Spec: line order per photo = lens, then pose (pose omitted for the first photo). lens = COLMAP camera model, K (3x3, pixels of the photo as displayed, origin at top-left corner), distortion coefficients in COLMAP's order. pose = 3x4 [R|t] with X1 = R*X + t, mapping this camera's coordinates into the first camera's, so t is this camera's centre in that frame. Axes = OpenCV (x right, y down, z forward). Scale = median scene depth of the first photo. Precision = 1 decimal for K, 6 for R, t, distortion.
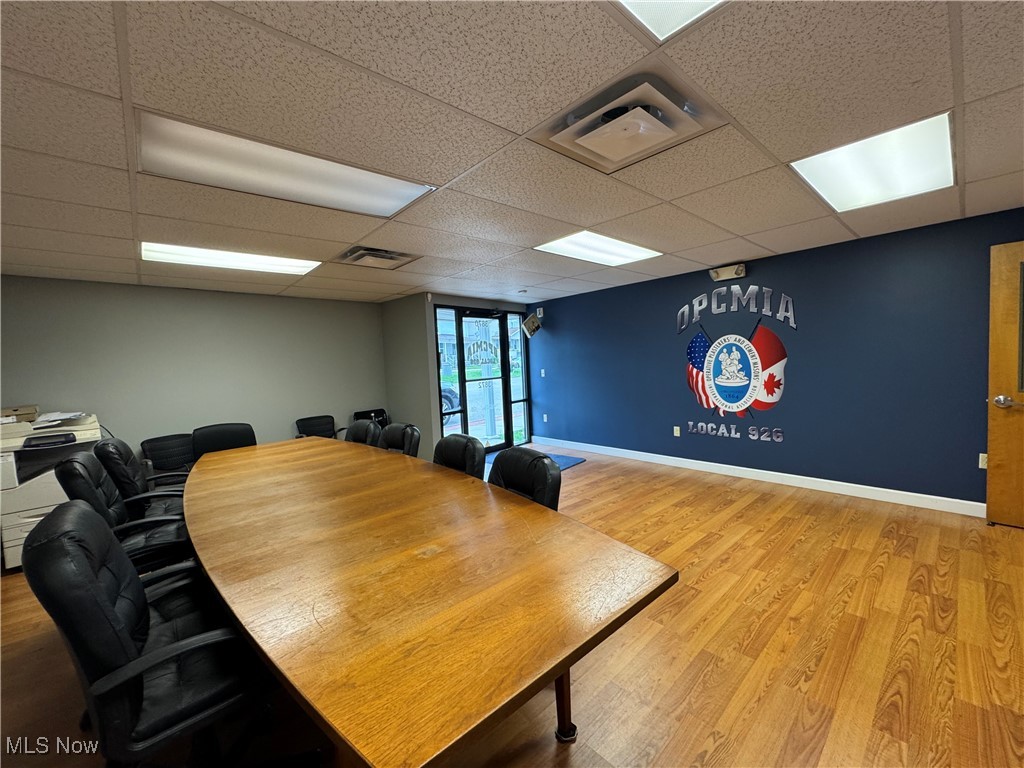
lens RADIAL K [[412.2, 0, 518.0], [0, 412.2, 383.7], [0, 0, 1]] dist [-0.000835, 0.000250]
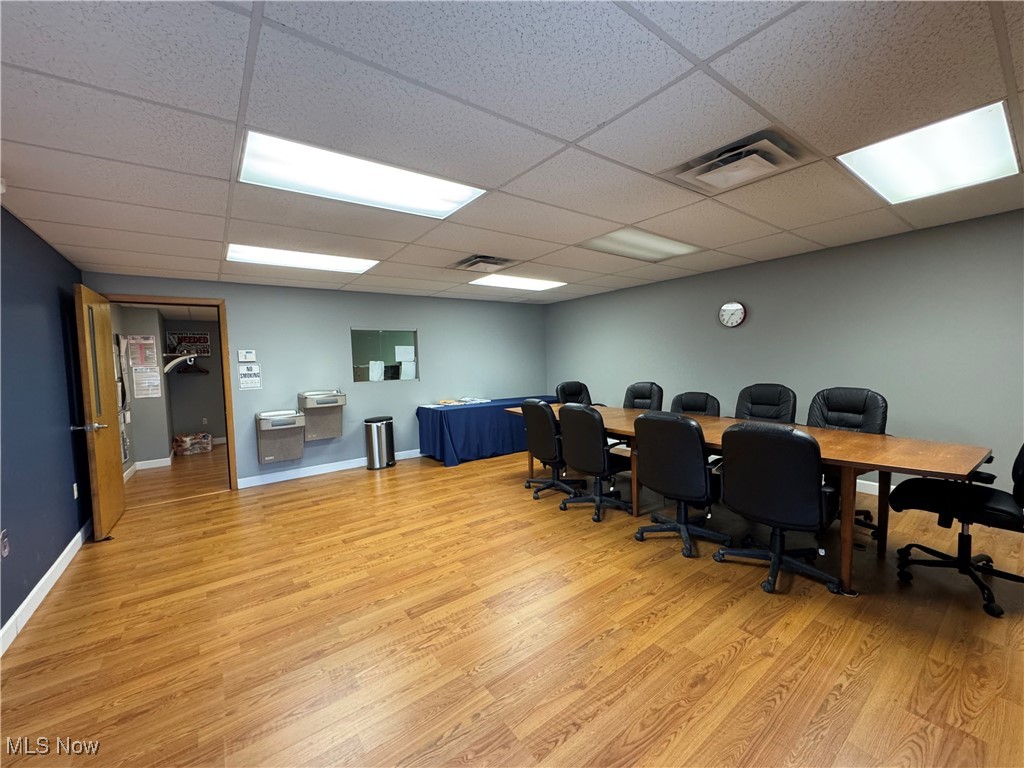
lens RADIAL K [[412.2, 0, 512.6], [0, 412.2, 385.4], [0, 0, 1]] dist [-0.000835, 0.000250]
pose [[-0.991650, 0.073045, 0.106272, -0.047094], [0.084918, 0.990088, 0.111868, -0.072363], [-0.097047, 0.119958, -0.988024, 1.515449]]
